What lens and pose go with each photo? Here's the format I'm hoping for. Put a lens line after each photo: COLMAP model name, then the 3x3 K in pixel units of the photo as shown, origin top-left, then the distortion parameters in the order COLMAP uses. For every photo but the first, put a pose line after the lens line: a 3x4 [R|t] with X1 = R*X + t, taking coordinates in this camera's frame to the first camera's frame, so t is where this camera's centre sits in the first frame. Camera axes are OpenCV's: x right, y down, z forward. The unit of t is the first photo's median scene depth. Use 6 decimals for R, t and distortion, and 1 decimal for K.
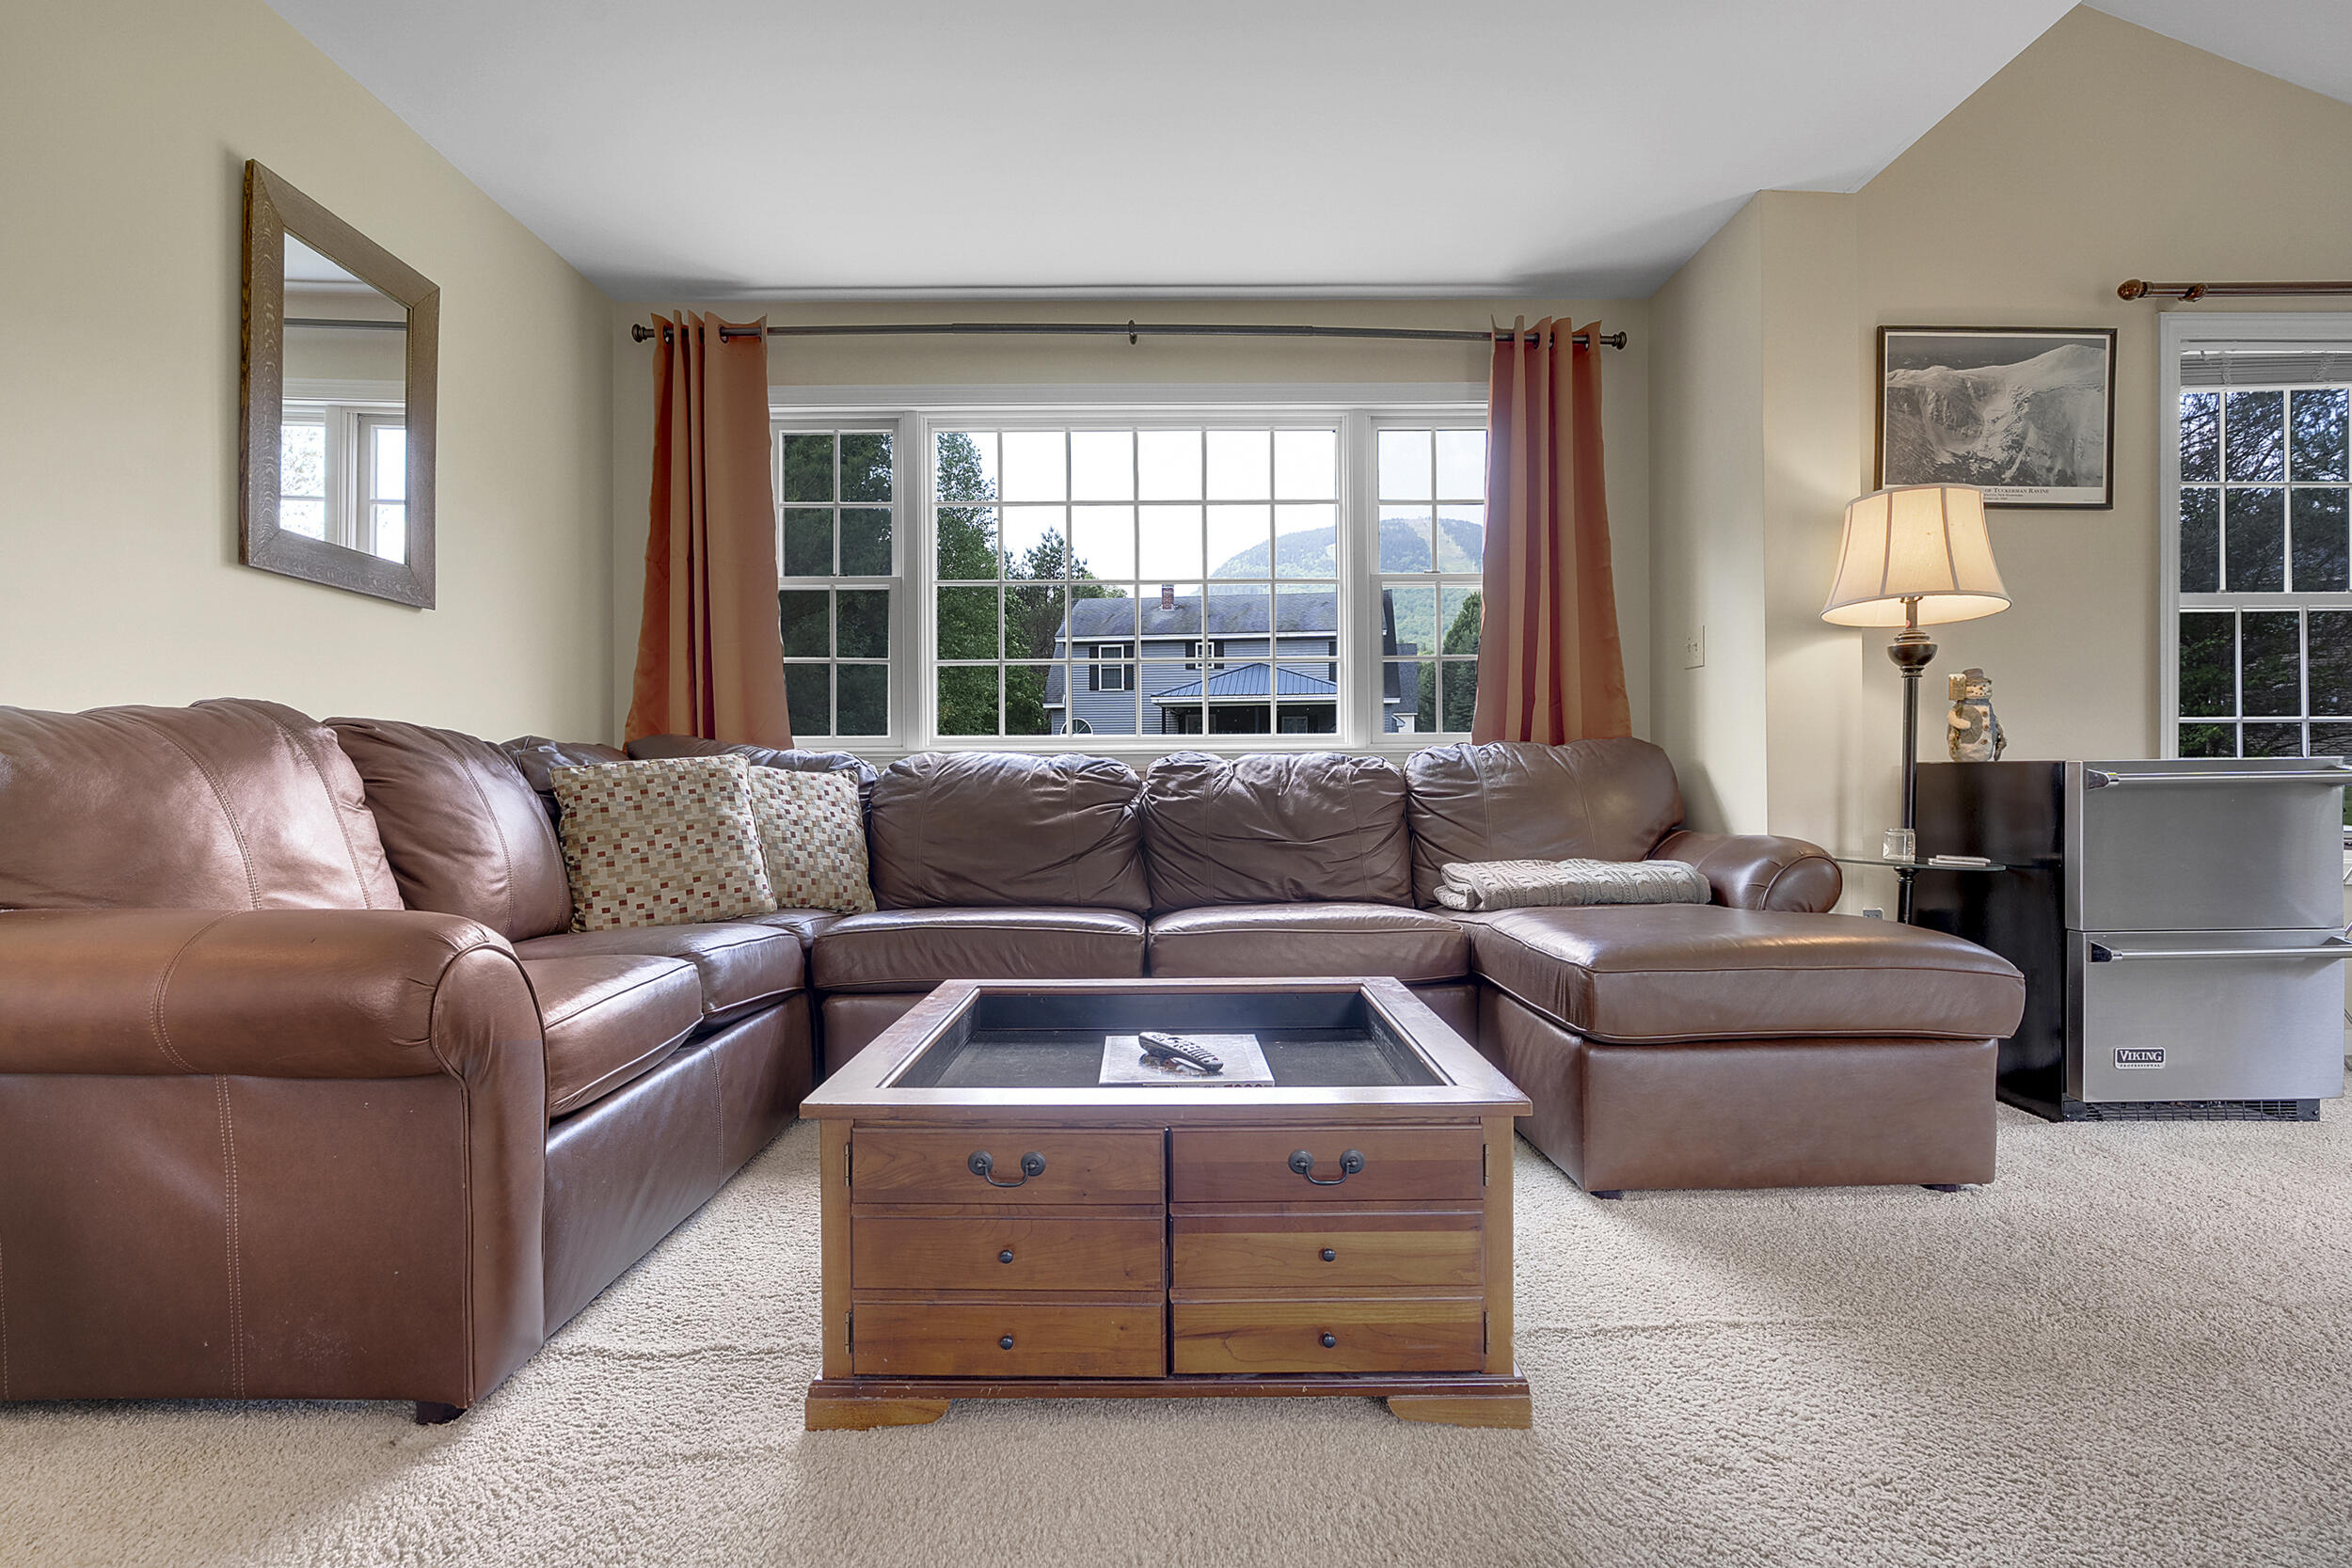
lens RADIAL K [[1152.3, 0, 1192.2], [0, 1152.3, 790.2], [0, 0, 1]] dist [-0.003898, 0.001783]
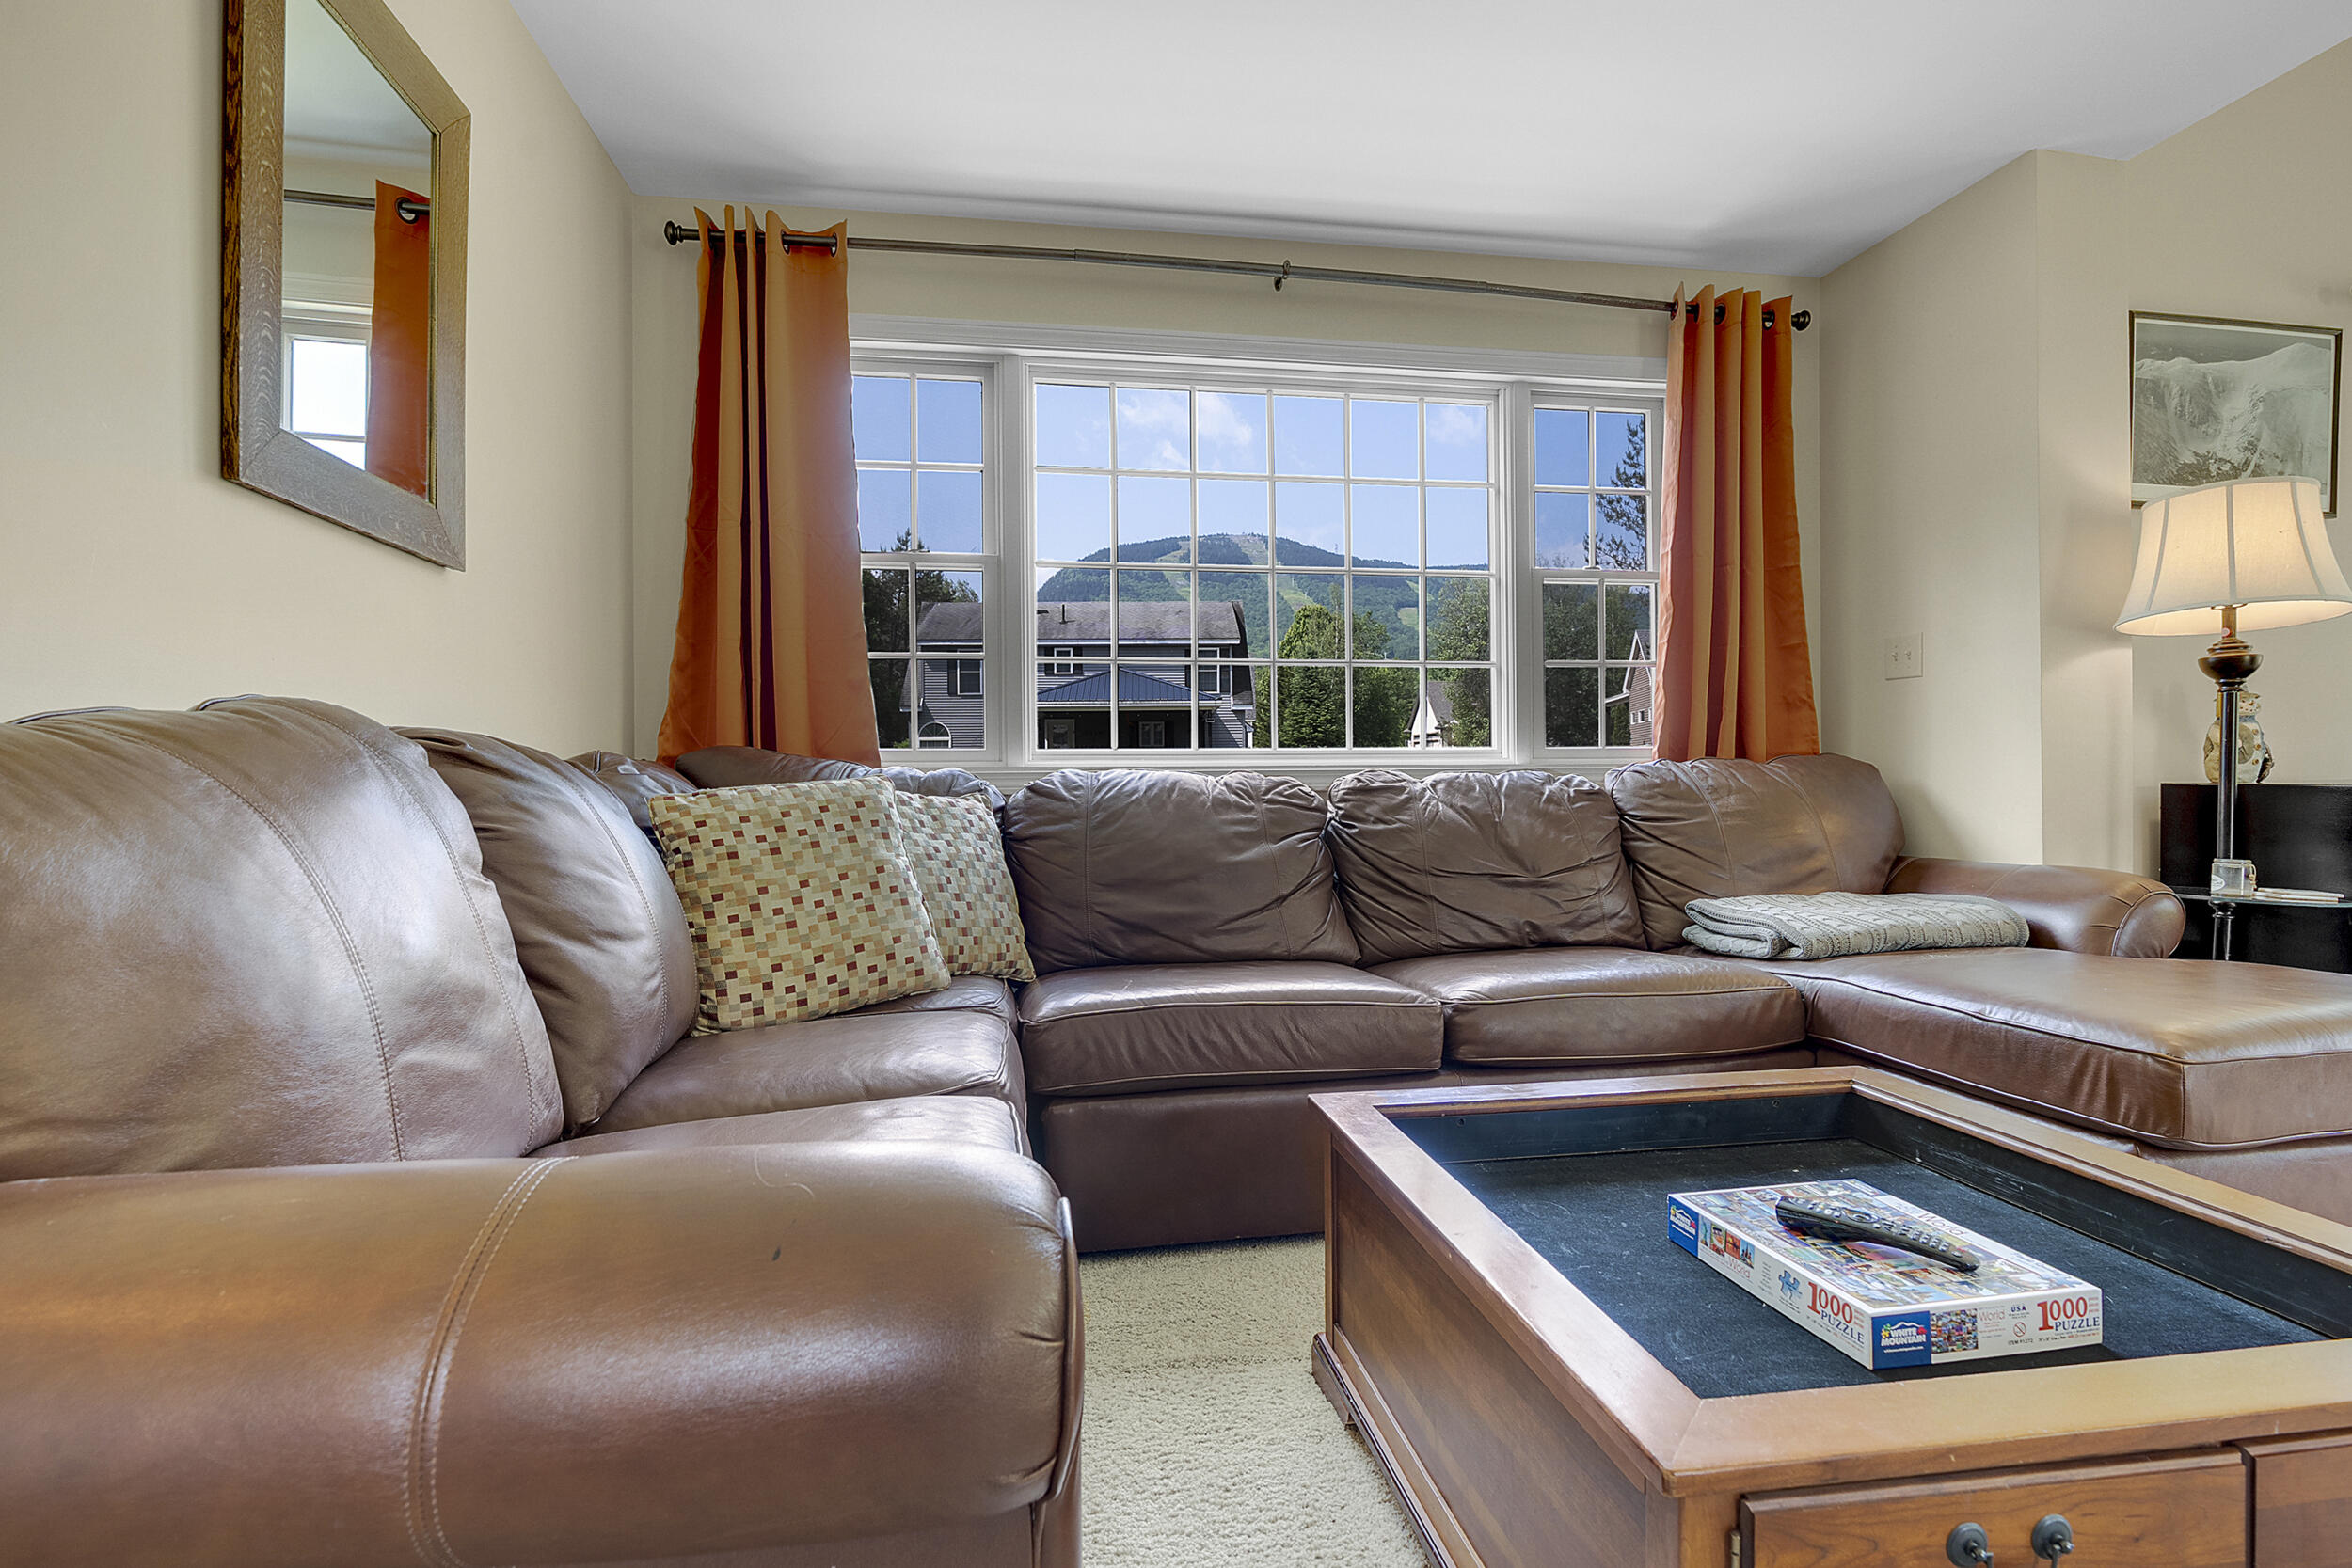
lens RADIAL K [[1095.5, 0, 1172.3], [0, 1095.5, 794.4], [0, 0, 1]] dist [-0.009392, 0.005187]
pose [[0.989268, -0.002609, 0.146090, -0.292119], [0.002221, 0.999994, 0.002819, -0.019336], [-0.146096, -0.002464, 0.989267, 0.245528]]
